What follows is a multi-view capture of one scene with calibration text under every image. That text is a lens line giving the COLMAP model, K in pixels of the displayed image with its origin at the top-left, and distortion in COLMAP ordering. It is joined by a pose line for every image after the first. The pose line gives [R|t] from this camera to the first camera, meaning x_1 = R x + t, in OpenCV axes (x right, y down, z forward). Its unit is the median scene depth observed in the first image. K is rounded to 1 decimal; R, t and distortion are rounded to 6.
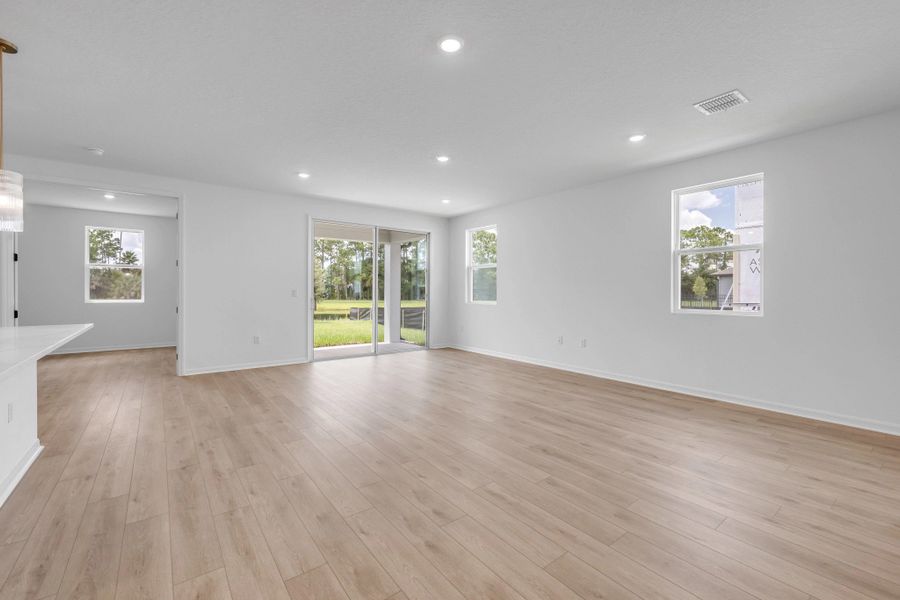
lens RADIAL K [[382.3, 0, 453.8], [0, 382.3, 293.5], [0, 0, 1]] dist [-0.000644, 0.000283]
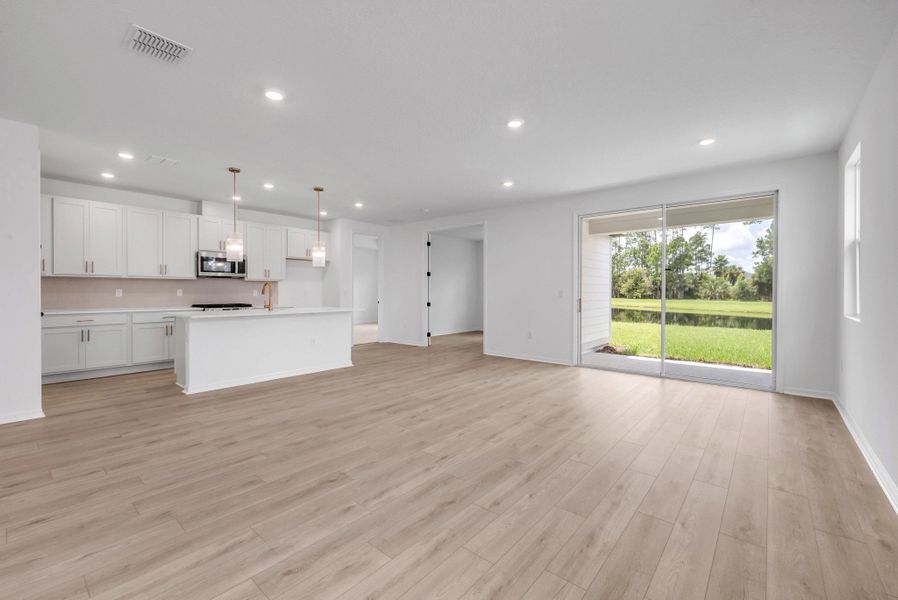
lens RADIAL K [[381.4, 0, 442.9], [0, 381.4, 298.0], [0, 0, 1]] dist [-0.000644, 0.000283]
pose [[0.205092, 0.014735, -0.978632, 0.718683], [-0.007240, 0.999882, 0.013538, -0.001815], [0.978716, 0.004309, 0.205174, 0.695256]]
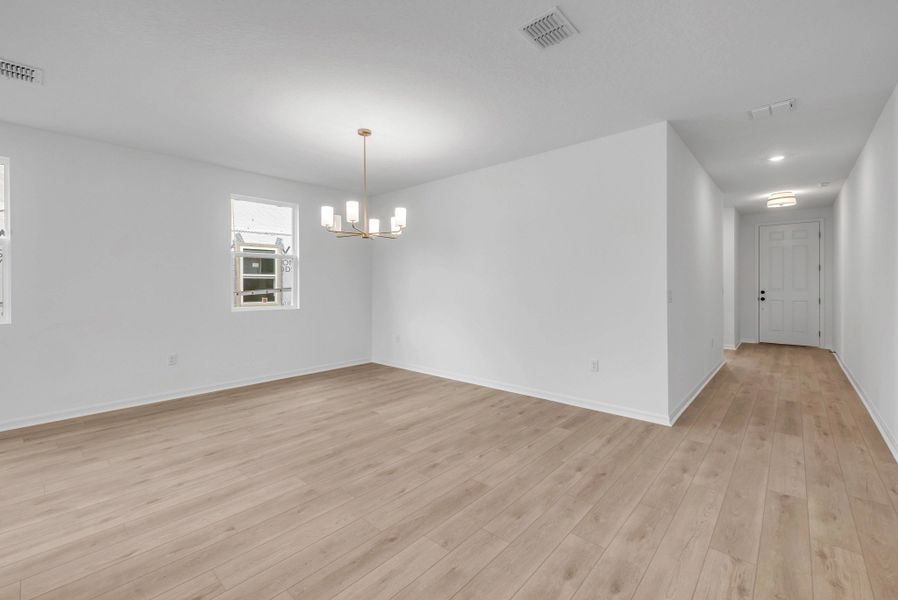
lens RADIAL K [[381.4, 0, 442.2], [0, 381.4, 282.4], [0, 0, 1]] dist [-0.000644, 0.000283]
pose [[-0.170575, 0.006579, 0.985323, -0.193727], [0.008512, 0.999950, -0.005203, -0.017748], [-0.985308, 0.007500, -0.170623, 0.156447]]
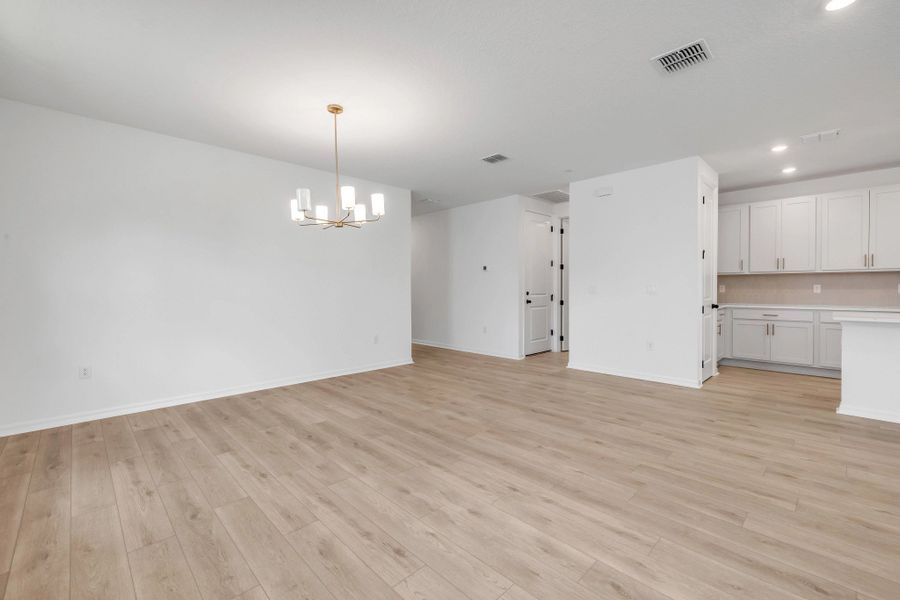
lens RADIAL K [[382.3, 0, 453.3], [0, 382.3, 289.9], [0, 0, 1]] dist [-0.000644, 0.000283]
pose [[-0.991792, 0.000503, -0.127860, 0.521167], [-0.000584, 0.999964, 0.008464, 0.000124], [0.127860, 0.008469, -0.991756, 0.944700]]
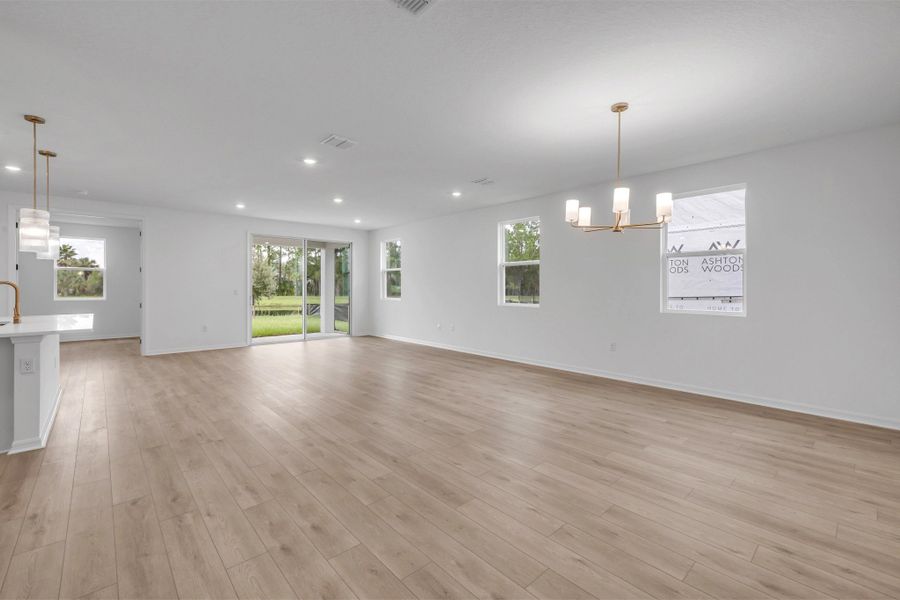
lens RADIAL K [[382.3, 0, 452.3], [0, 382.3, 290.9], [0, 0, 1]] dist [-0.000644, 0.000283]
pose [[0.996133, -0.001786, 0.087843, 0.280686], [0.001383, 0.999988, 0.004657, -0.014328], [-0.087851, -0.004517, 0.996123, -0.495899]]
